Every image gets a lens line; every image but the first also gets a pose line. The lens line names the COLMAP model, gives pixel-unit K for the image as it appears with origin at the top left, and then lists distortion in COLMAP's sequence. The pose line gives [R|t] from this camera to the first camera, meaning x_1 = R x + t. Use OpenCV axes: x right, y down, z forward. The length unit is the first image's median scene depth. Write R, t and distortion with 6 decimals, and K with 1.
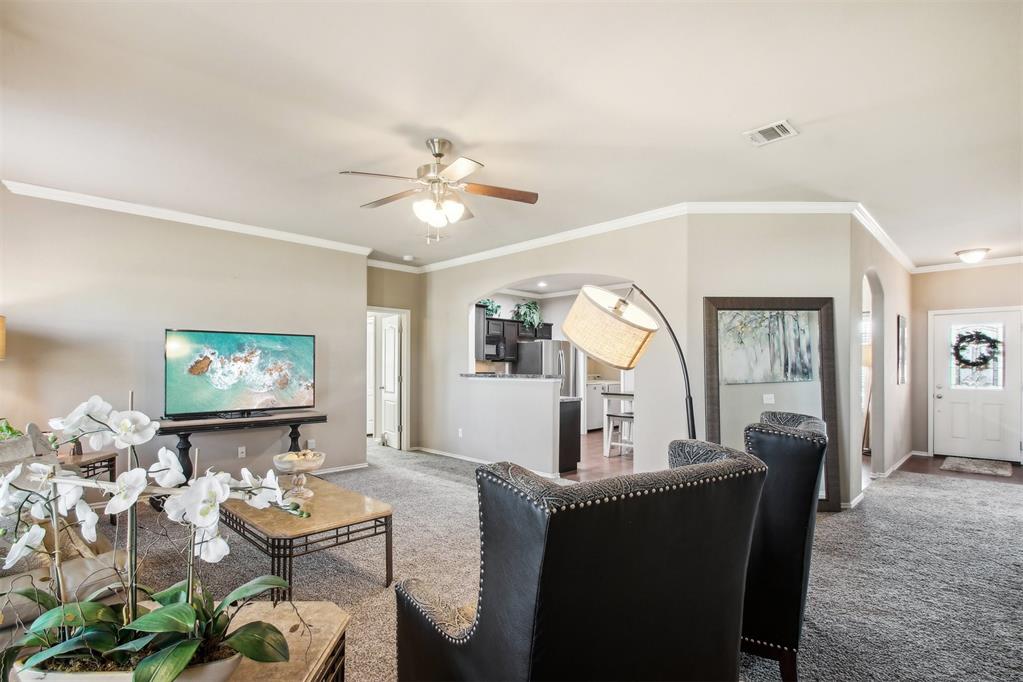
lens RADIAL K [[495.6, 0, 502.1], [0, 495.6, 367.1], [0, 0, 1]] dist [-0.000473, -0.000185]
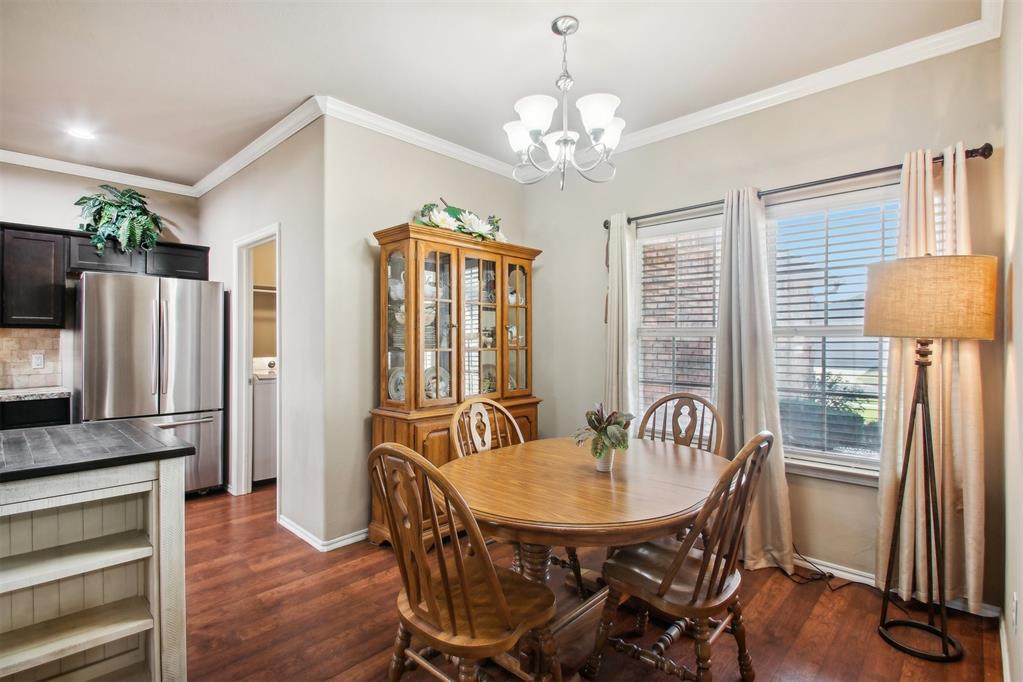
lens RADIAL K [[496.6, 0, 511.5], [0, 496.6, 341.0], [0, 0, 1]] dist [-0.005761, -0.001606]
pose [[0.998851, -0.001907, 0.047892, 0.520737], [0.001759, 0.999994, 0.003122, -0.000271], [-0.047898, -0.003034, 0.998848, 0.740692]]
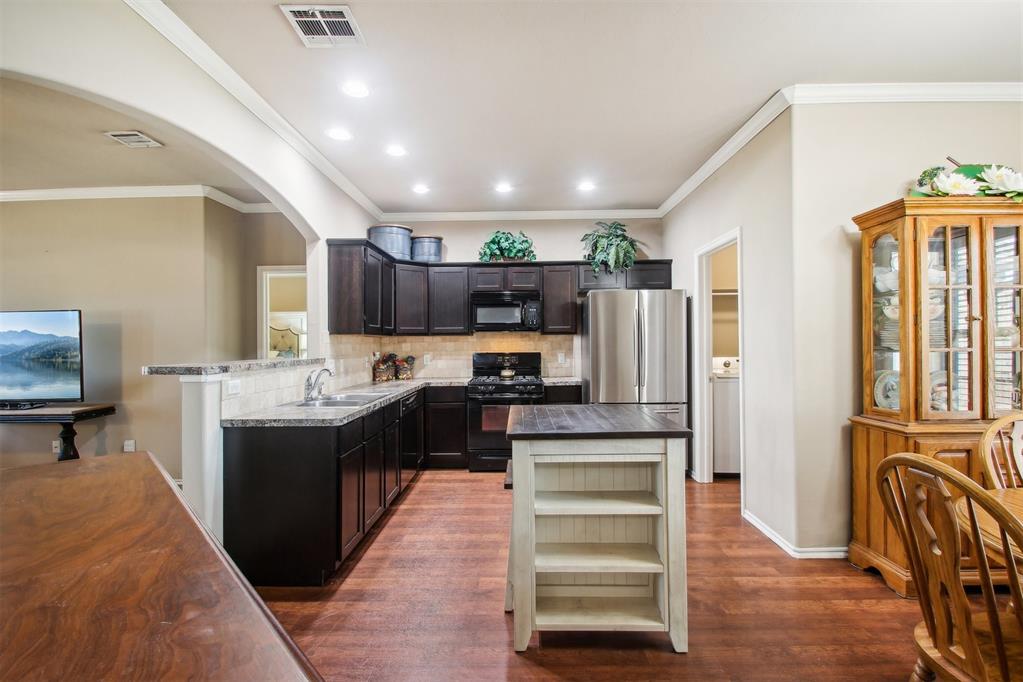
lens RADIAL K [[491.7, 0, 507.2], [0, 491.7, 349.4], [0, 0, 1]] dist [0.028527, -0.024823]
pose [[0.702554, -0.002702, -0.711625, 0.505254], [0.014911, 0.999829, 0.010924, 0.000059], [0.711474, -0.018285, 0.702475, 0.714580]]
